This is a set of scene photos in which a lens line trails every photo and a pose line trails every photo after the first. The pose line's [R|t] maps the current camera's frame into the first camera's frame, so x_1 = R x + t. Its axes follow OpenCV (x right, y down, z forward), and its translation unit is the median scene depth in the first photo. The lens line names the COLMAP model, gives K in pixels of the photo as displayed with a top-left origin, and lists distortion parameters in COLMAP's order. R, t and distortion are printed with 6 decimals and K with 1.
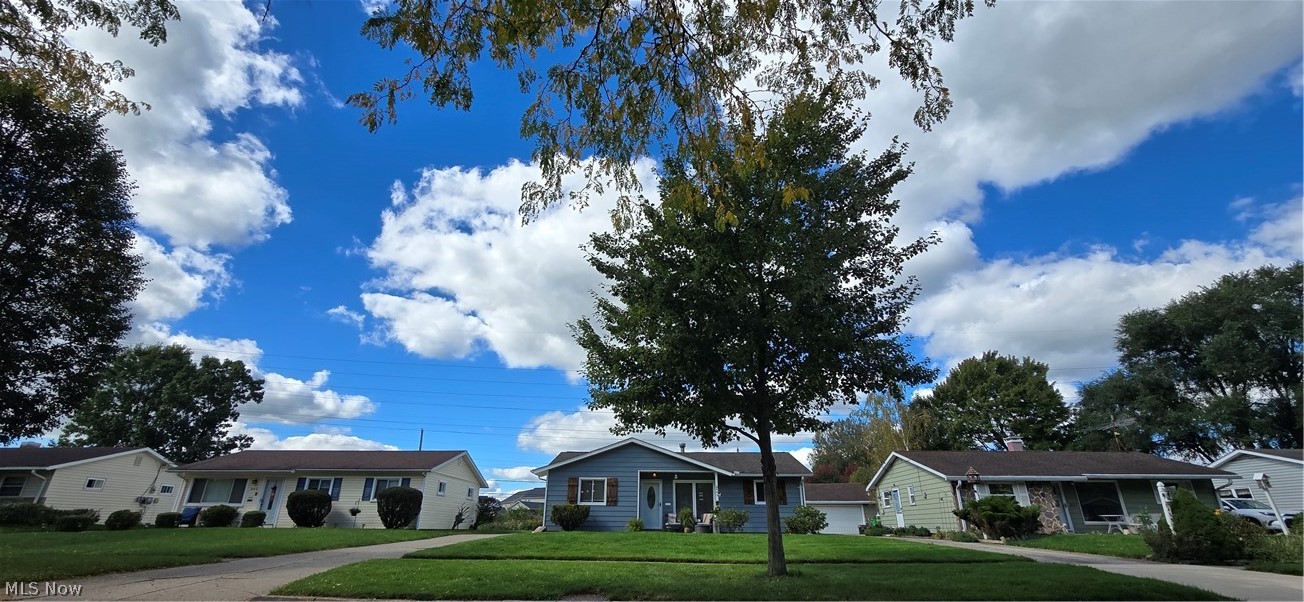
lens RADIAL K [[503.3, 0, 652.0], [0, 503.3, 301.0], [0, 0, 1]] dist [-0.000306, 0.000181]
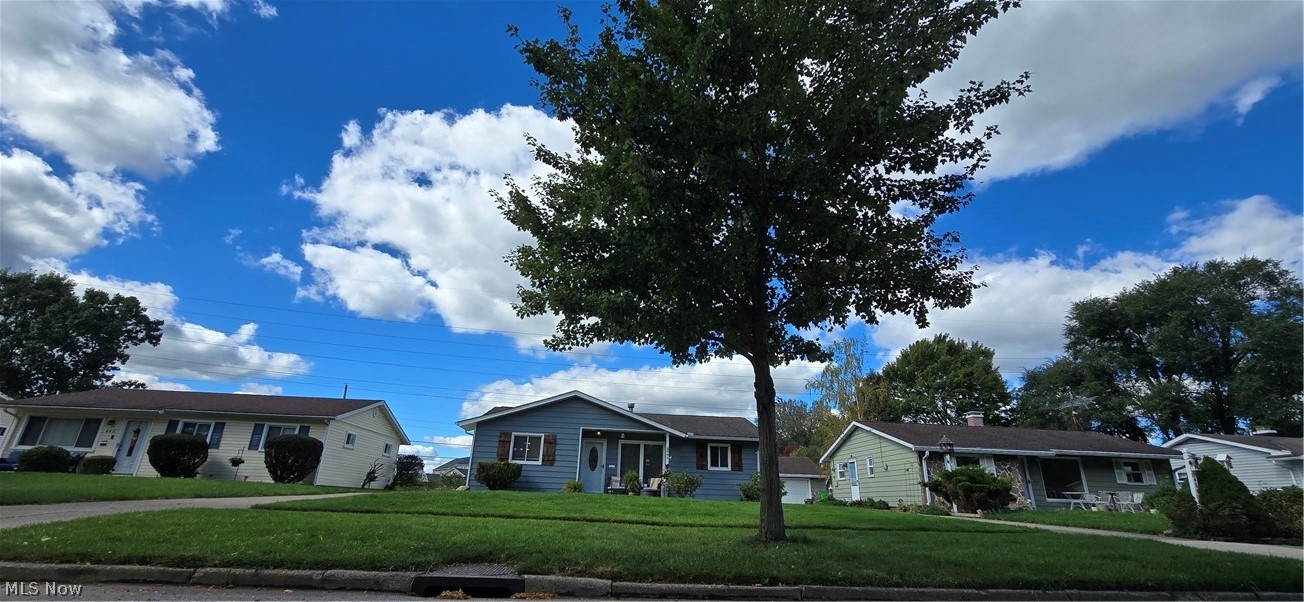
lens RADIAL K [[492.2, 0, 652.0], [0, 492.2, 301.0], [0, 0, 1]] dist [0.000642, 0.000339]
pose [[0.993139, 0.068328, 0.094905, -0.000391], [-0.071586, 0.996941, 0.031356, 0.070369], [-0.092472, -0.037935, 0.994992, 0.120627]]
